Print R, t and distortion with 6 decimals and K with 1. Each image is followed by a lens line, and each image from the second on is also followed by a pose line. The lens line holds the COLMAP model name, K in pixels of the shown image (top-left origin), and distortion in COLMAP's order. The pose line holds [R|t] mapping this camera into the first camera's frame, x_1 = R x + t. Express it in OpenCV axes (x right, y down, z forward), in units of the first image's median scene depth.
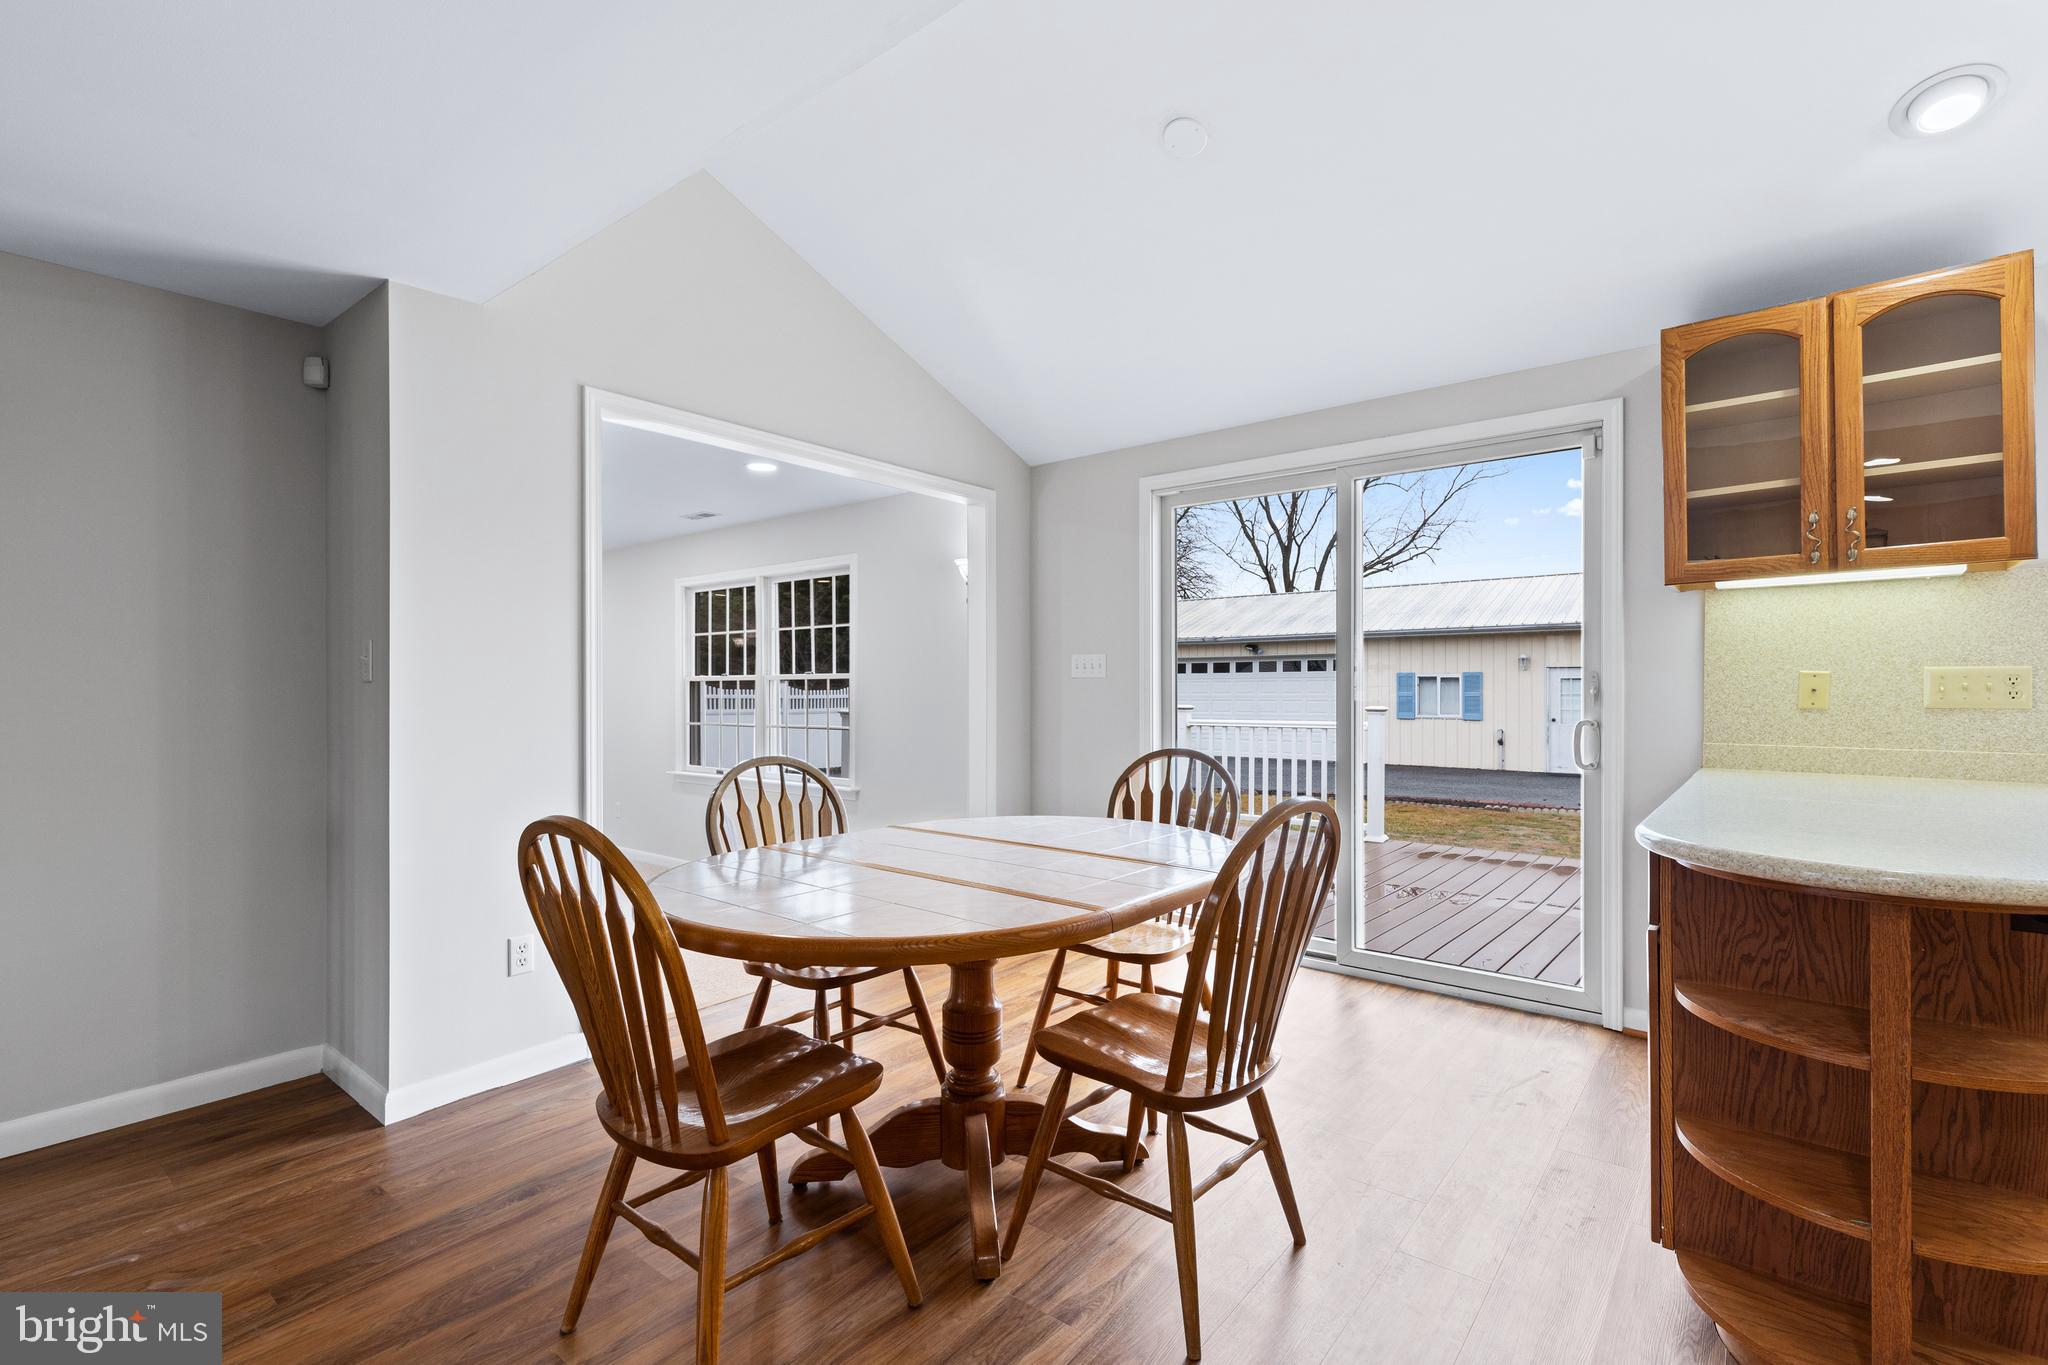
lens RADIAL K [[935.3, 0, 1024.4], [0, 935.3, 690.3], [0, 0, 1]] dist [0.010712, -0.001538]
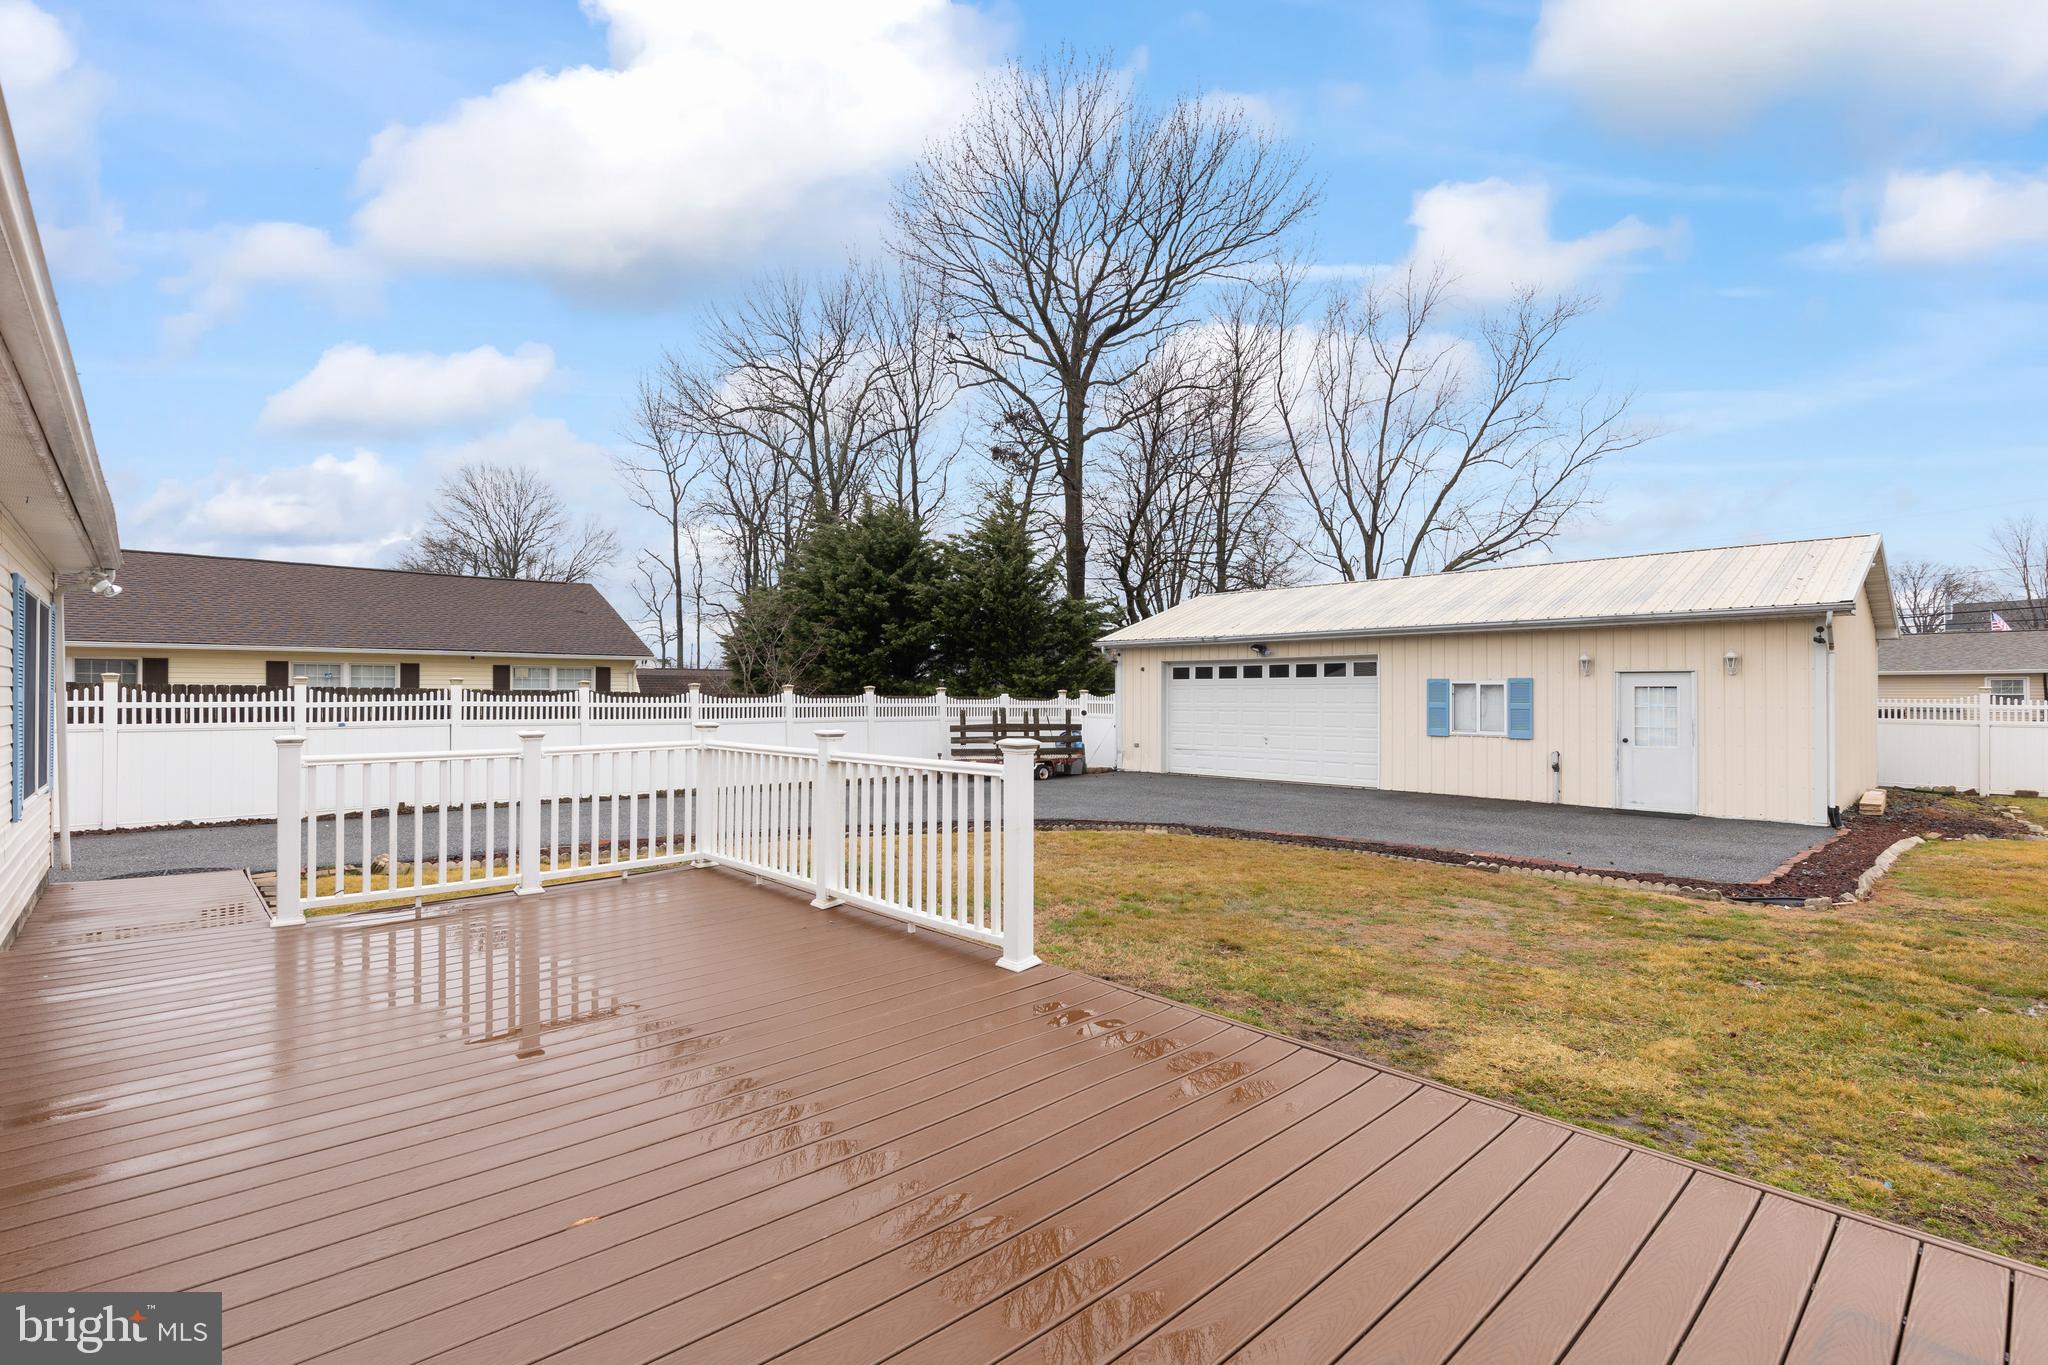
lens RADIAL K [[935.3, 0, 1015.7], [0, 935.3, 687.3], [0, 0, 1]] dist [0.010712, -0.001538]
pose [[0.988792, 0.001839, -0.149287, 0.571406], [-0.002972, 0.999968, -0.007366, -0.014647], [0.149269, 0.007727, 0.988766, 0.506713]]
